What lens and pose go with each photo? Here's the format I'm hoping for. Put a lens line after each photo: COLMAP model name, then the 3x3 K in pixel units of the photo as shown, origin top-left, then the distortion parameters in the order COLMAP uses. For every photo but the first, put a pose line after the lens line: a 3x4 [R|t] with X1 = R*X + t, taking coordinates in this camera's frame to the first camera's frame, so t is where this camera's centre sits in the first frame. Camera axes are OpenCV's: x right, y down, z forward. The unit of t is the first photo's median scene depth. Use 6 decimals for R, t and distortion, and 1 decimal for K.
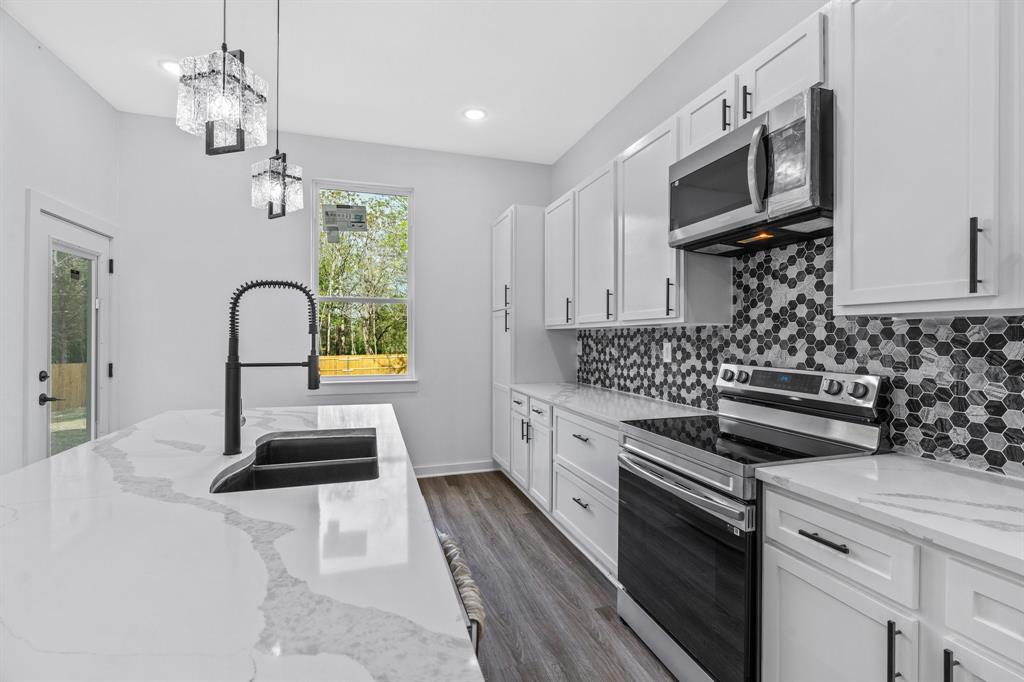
lens RADIAL K [[460.6, 0, 514.5], [0, 460.6, 335.7], [0, 0, 1]] dist [-0.009398, 0.003859]
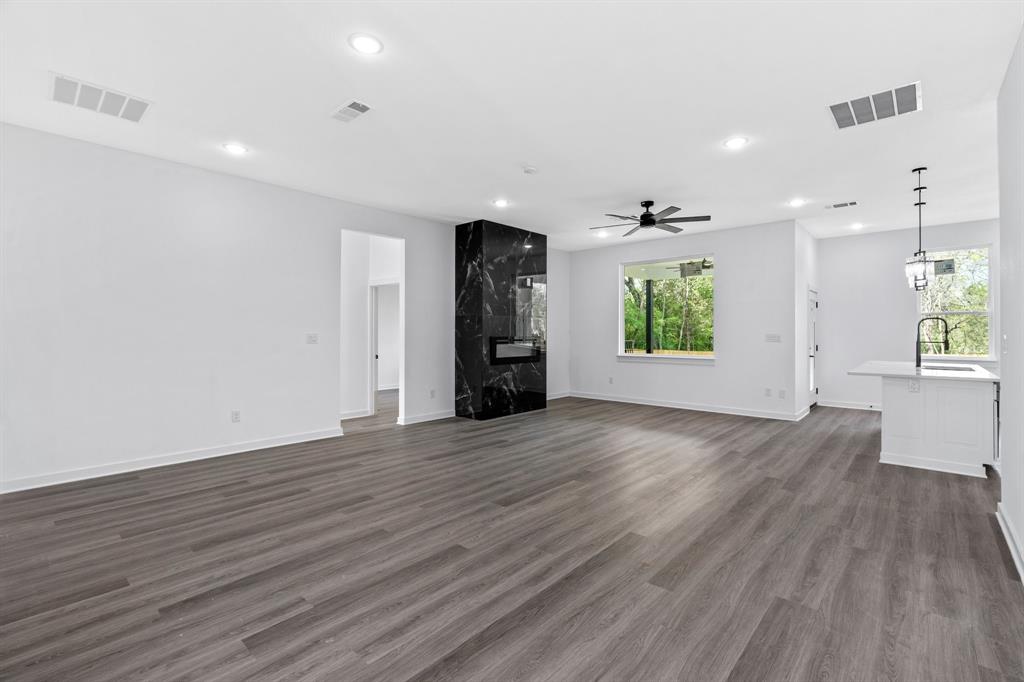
lens RADIAL K [[460.6, 0, 514.2], [0, 460.6, 327.4], [0, 0, 1]] dist [-0.009398, 0.003859]
pose [[0.506984, -0.013557, -0.861849, 0.638790], [0.000065, 0.999877, -0.015690, 0.003365], [0.861955, 0.007899, 0.506923, -2.597852]]
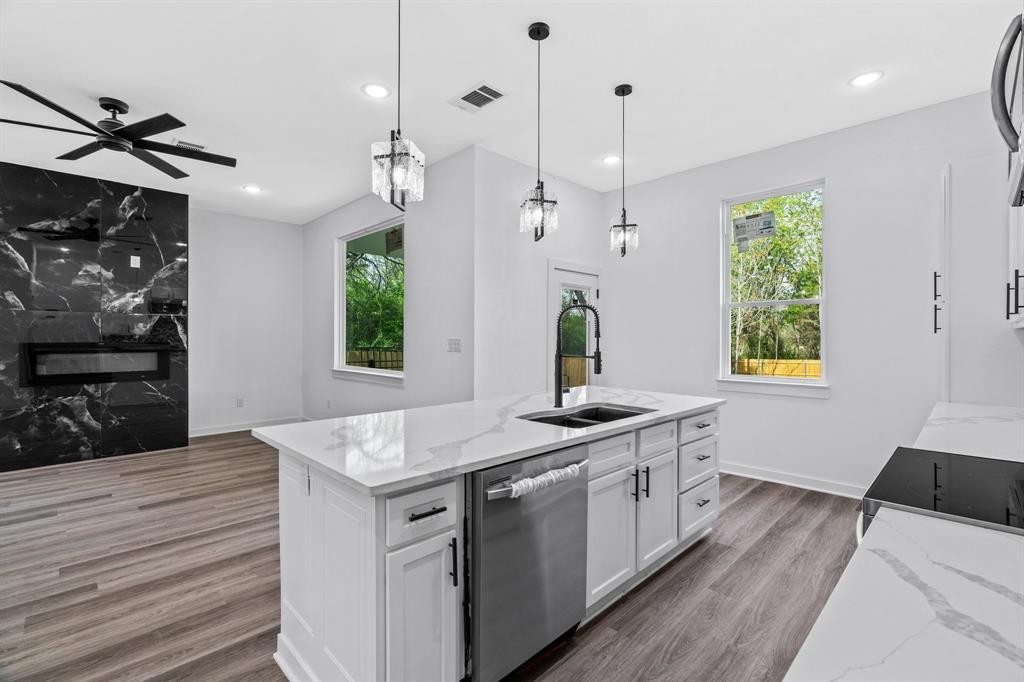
lens RADIAL K [[460.6, 0, 512.4], [0, 460.6, 337.6], [0, 0, 1]] dist [-0.009398, 0.003859]
pose [[0.449645, -0.000932, -0.893207, 0.643018], [0.001957, 0.999998, -0.000058, -0.003787], [0.893205, -0.001722, 0.449646, 0.050893]]
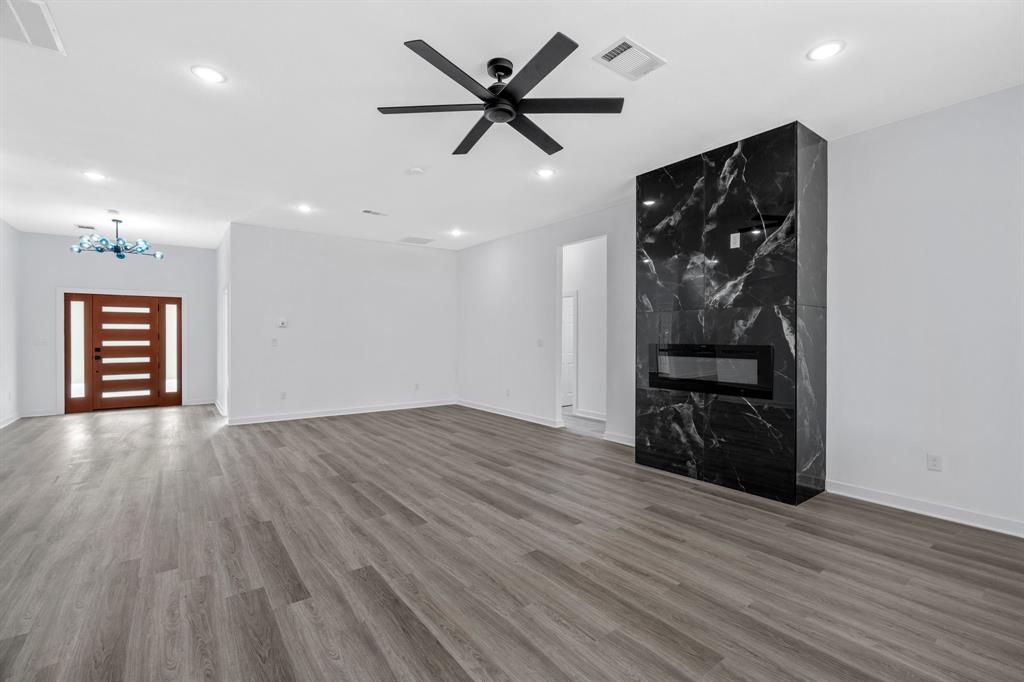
lens RADIAL K [[460.6, 0, 521.3], [0, 460.6, 336.7], [0, 0, 1]] dist [-0.009398, 0.003859]
pose [[-0.942360, -0.005718, -0.334551, -0.990642], [-0.004332, 0.999979, -0.004891, -0.004051], [0.334572, -0.003160, -0.942365, 0.841538]]
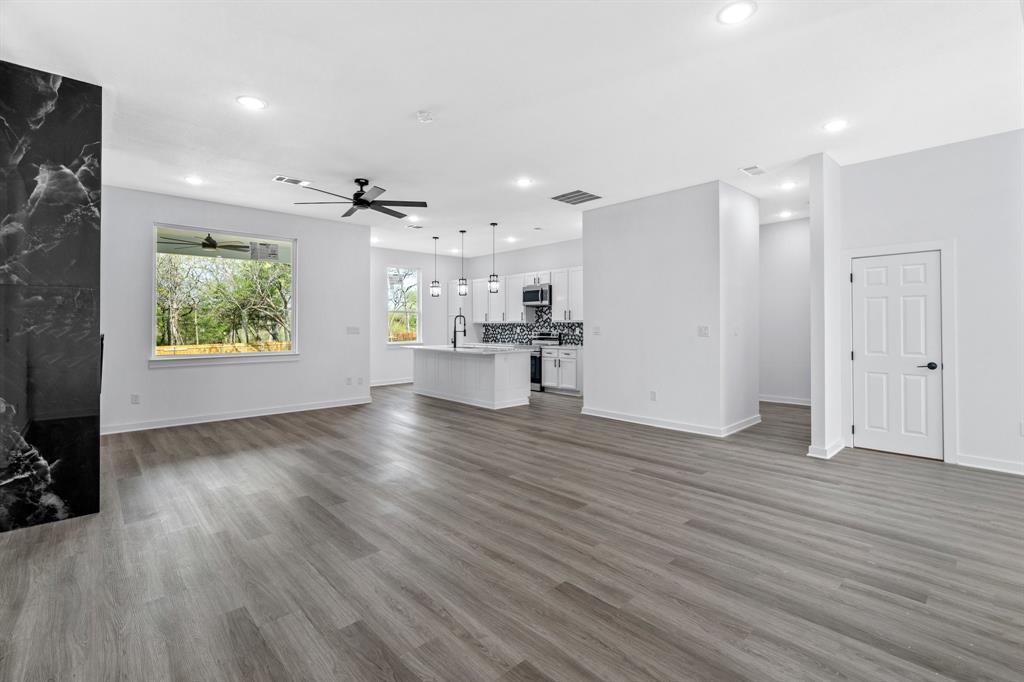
lens RADIAL K [[460.6, 0, 517.0], [0, 460.6, 322.6], [0, 0, 1]] dist [-0.009398, 0.003859]
pose [[0.902374, -0.001548, 0.430950, -1.710596], [0.003742, 0.999984, -0.004244, -0.010445], [-0.430937, 0.005442, 0.902366, -3.133493]]
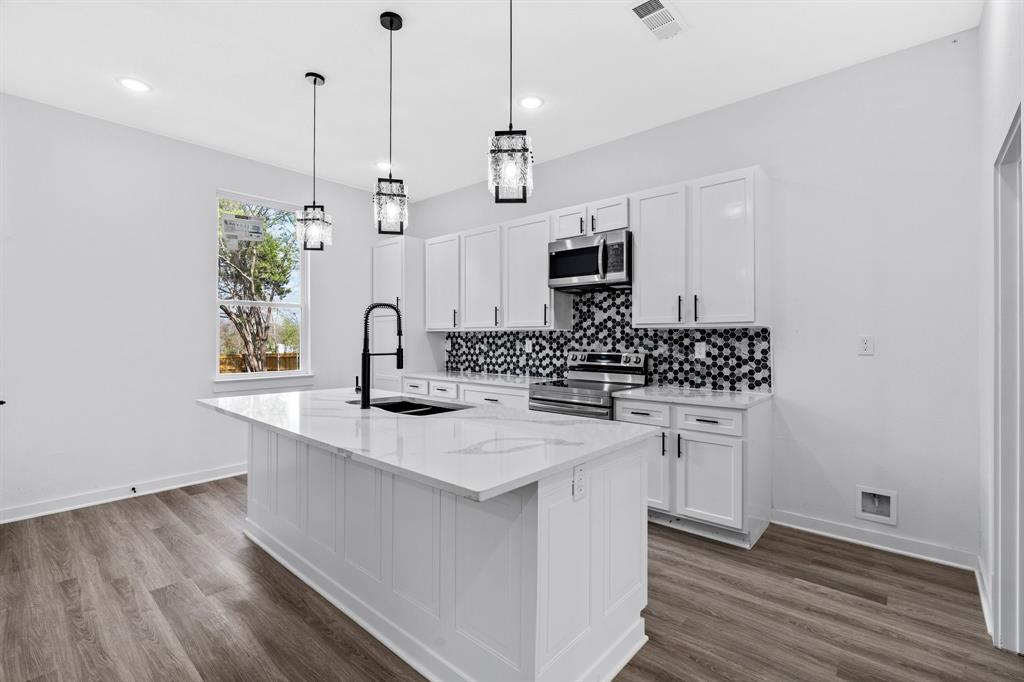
lens RADIAL K [[460.6, 0, 519.9], [0, 460.6, 337.6], [0, 0, 1]] dist [-0.009398, 0.003859]
pose [[0.851740, -0.002549, 0.523958, -0.752039], [0.000665, 0.999993, 0.003784, -0.002132], [-0.523964, -0.002874, 0.851736, -0.516617]]
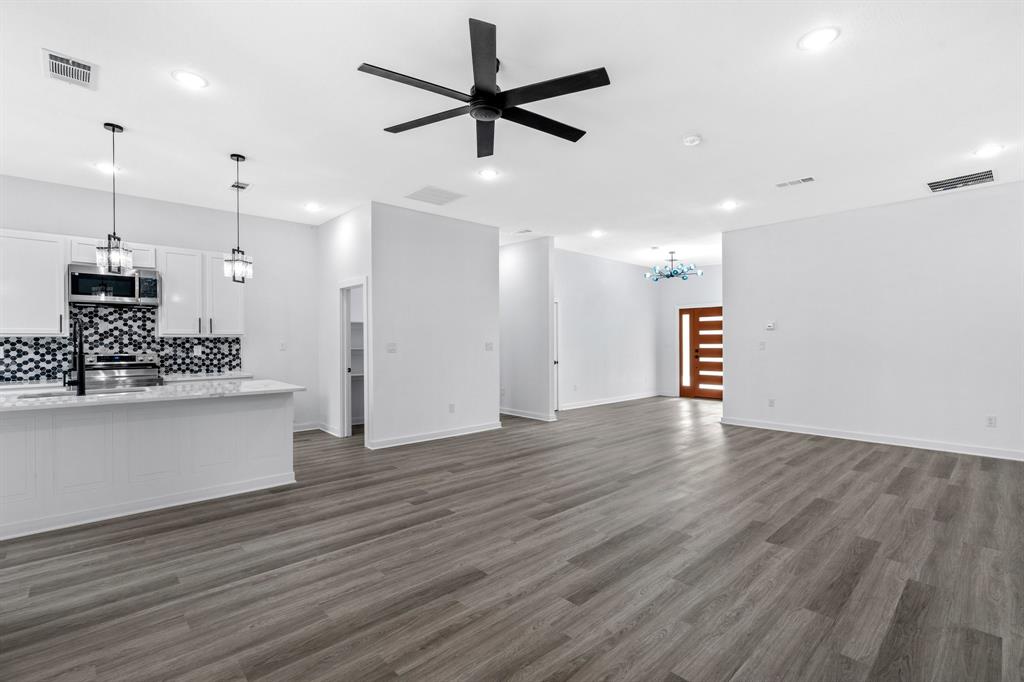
lens RADIAL K [[460.6, 0, 506.7], [0, 460.6, 347.6], [0, 0, 1]] dist [-0.009398, 0.003859]
pose [[-0.421744, -0.014662, 0.906596, -2.625253], [-0.000723, 0.999874, 0.015835, -0.011432], [-0.906714, 0.006023, -0.421702, 0.047188]]
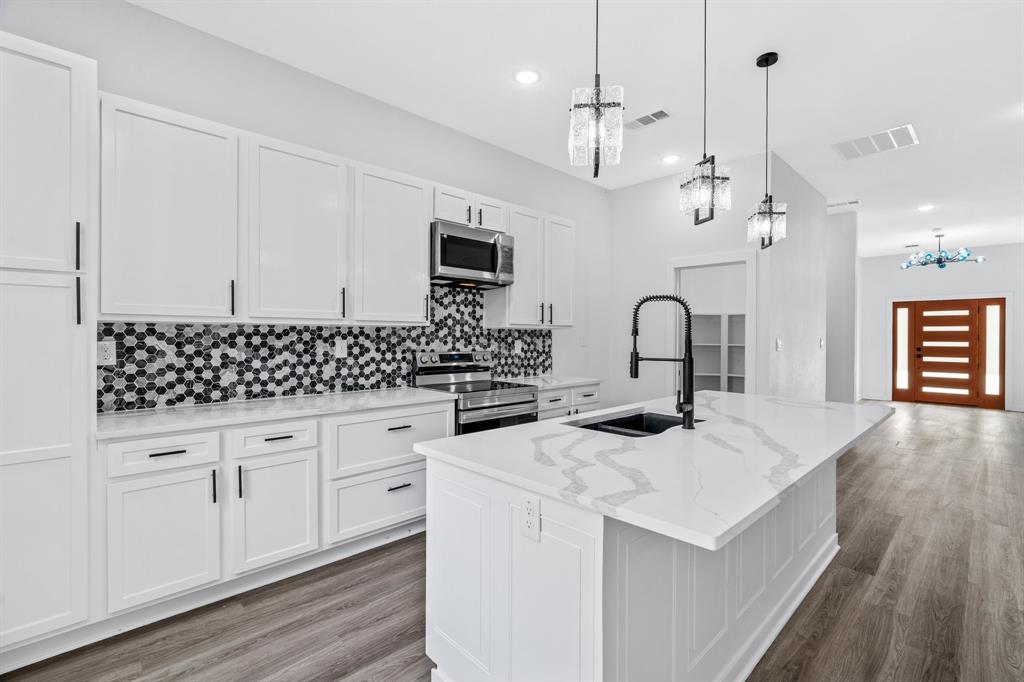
lens RADIAL K [[460.6, 0, 509.8], [0, 460.6, 337.6], [0, 0, 1]] dist [-0.009398, 0.003859]
pose [[-0.439237, -0.010726, 0.898307, -1.167839], [-0.009658, 0.999927, 0.007217, -0.004535], [-0.898319, -0.005506, -0.439309, 1.527066]]
